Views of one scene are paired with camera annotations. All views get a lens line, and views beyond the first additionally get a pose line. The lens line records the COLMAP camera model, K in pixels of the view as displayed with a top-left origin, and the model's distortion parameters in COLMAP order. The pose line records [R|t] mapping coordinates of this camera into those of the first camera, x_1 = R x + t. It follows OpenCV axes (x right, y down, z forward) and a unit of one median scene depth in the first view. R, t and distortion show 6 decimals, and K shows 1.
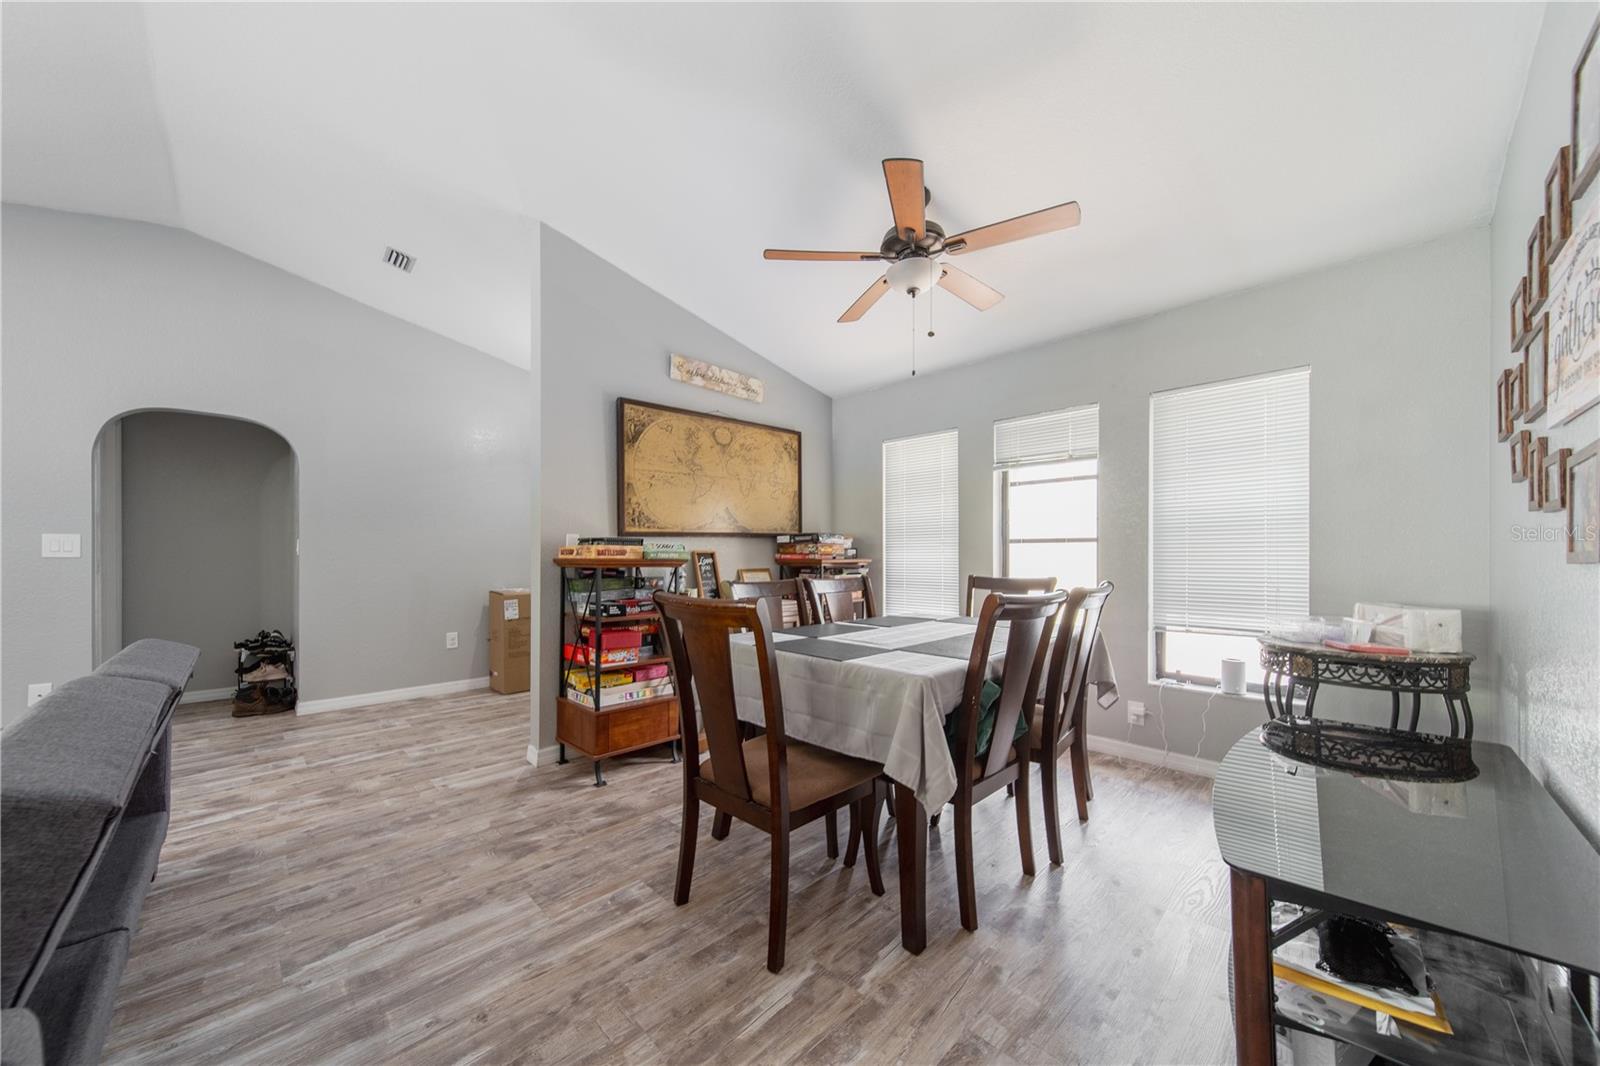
lens RADIAL K [[559.7, 0, 778.1], [0, 559.7, 551.7], [0, 0, 1]] dist [0.008105, -0.000064]
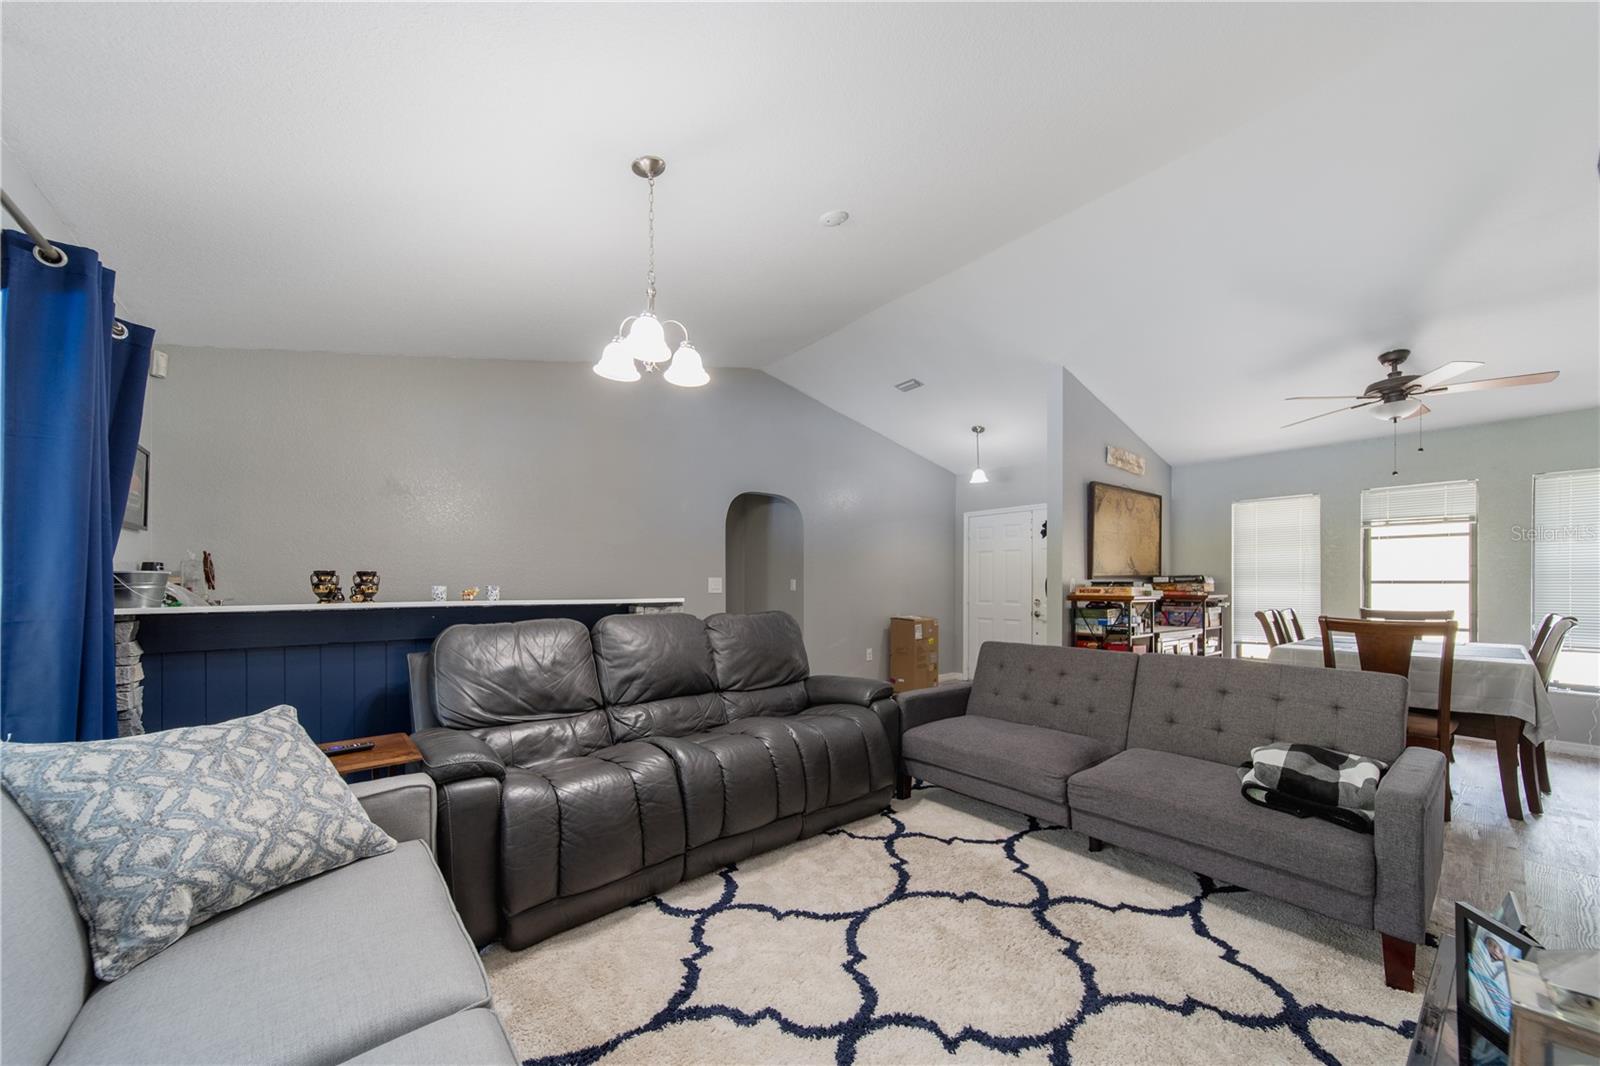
lens RADIAL K [[569.7, 0, 752.9], [0, 569.7, 581.9], [0, 0, 1]] dist [-0.001413, -0.000184]
pose [[0.993172, 0.001579, -0.116652, -1.303741], [-0.001456, 0.999998, 0.001140, -0.028521], [0.116654, -0.000962, 0.993172, -0.718299]]
